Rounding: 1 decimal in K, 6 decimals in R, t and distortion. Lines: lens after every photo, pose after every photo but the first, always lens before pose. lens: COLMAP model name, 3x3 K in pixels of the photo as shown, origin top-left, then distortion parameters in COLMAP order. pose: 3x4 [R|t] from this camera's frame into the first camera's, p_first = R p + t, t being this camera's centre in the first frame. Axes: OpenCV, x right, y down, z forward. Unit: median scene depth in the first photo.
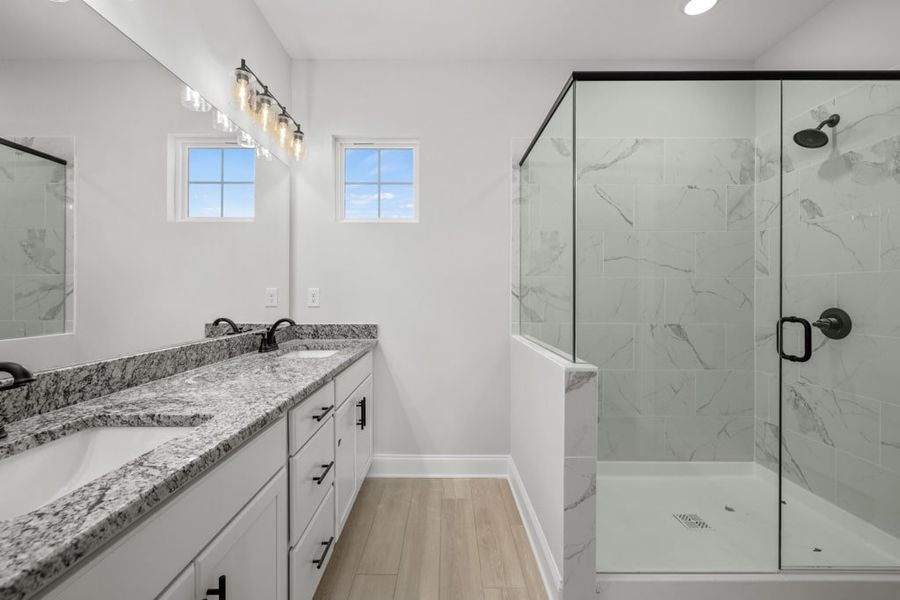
lens RADIAL K [[379.3, 0, 448.0], [0, 379.3, 294.7], [0, 0, 1]] dist [-0.012904, -0.000139]
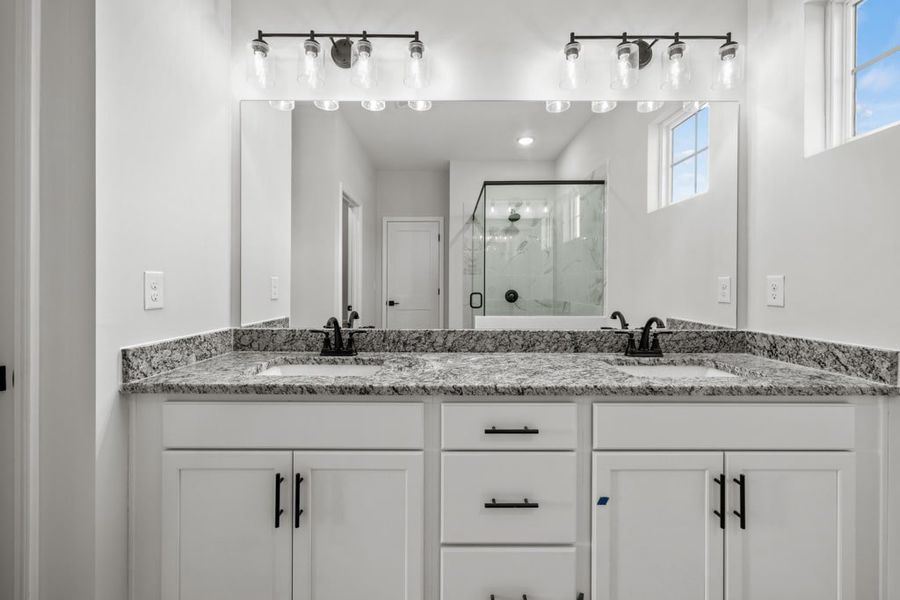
lens RADIAL K [[379.3, 0, 444.4], [0, 379.3, 286.9], [0, 0, 1]] dist [-0.012904, -0.000139]
pose [[-0.011338, 0.001661, -0.999934, 0.433005], [-0.003160, 0.999994, 0.001697, 0.002929], [0.999931, 0.003179, -0.011333, 0.778706]]
